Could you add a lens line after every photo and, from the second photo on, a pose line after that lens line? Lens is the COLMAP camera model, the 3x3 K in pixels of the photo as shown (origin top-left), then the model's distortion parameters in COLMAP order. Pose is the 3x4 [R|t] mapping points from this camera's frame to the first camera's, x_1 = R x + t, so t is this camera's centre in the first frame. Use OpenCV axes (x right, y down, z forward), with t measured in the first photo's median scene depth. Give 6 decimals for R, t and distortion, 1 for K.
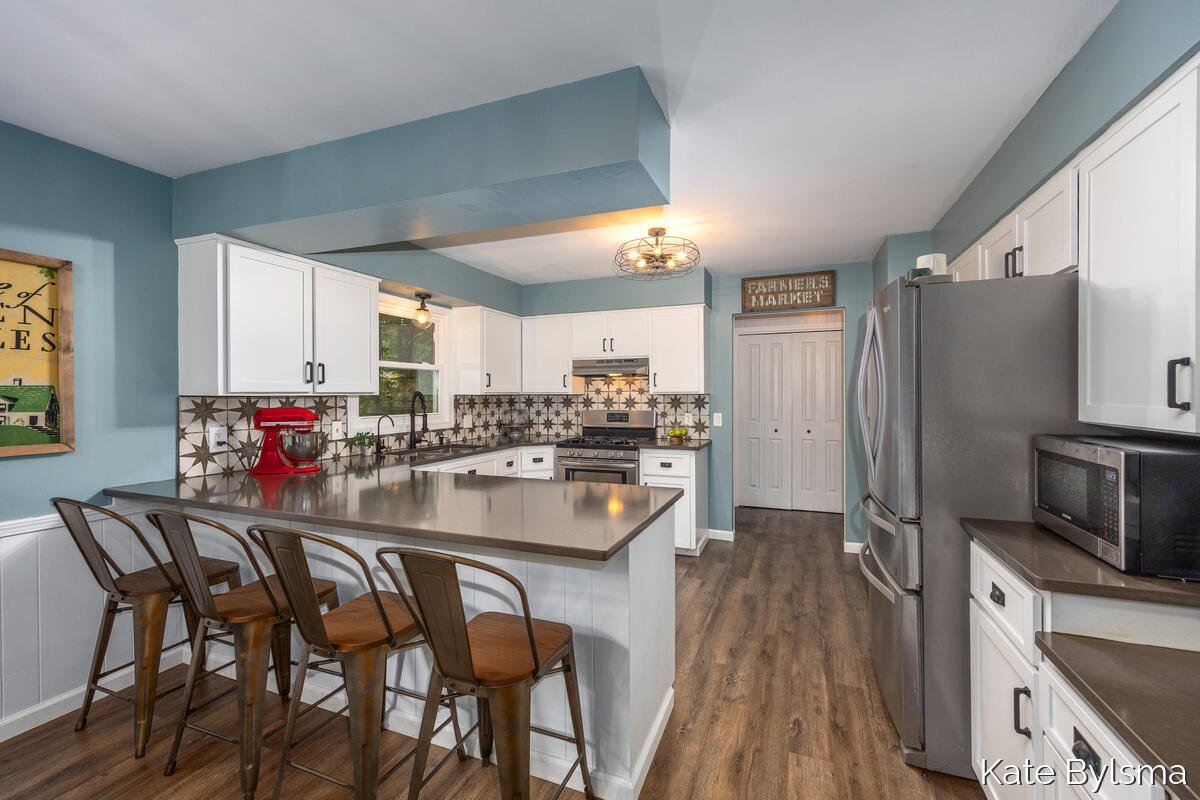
lens RADIAL K [[538.8, 0, 580.0], [0, 538.8, 393.3], [0, 0, 1]] dist [-0.001563, 0.000012]
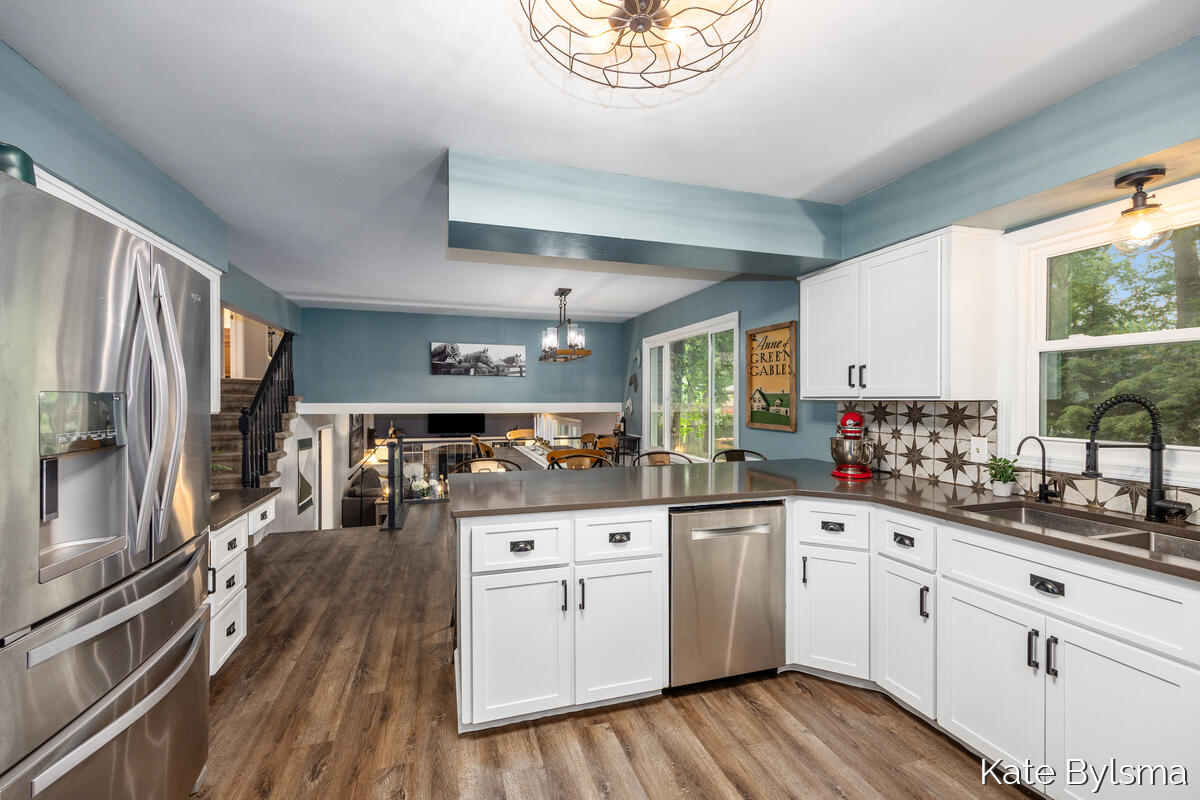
lens RADIAL K [[482.8, 0, 600.0], [0, 482.8, 400.0], [0, 0, 1]] dist [-0.002511, 0.000072]
pose [[-0.754928, 0.002279, -0.655804, 0.338463], [-0.001434, 0.999986, 0.005126, 0.000457], [0.655806, 0.004810, -0.754914, 1.131419]]
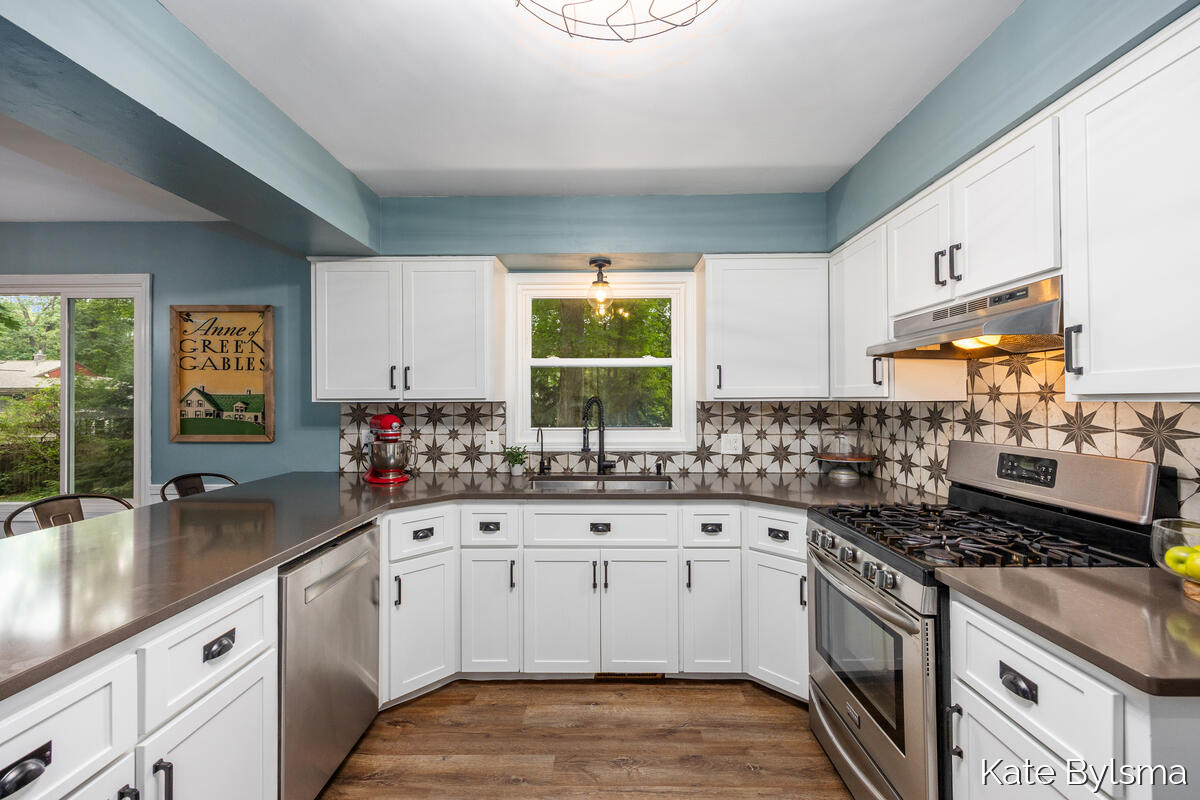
lens RADIAL K [[489.3, 0, 596.1], [0, 489.3, 395.0], [0, 0, 1]] dist [-0.000105, 0.000174]
pose [[0.369068, -0.009434, -0.929354, 0.346702], [0.001639, 0.999954, -0.009499, 0.000708], [0.929401, 0.001983, 0.369066, 0.847348]]
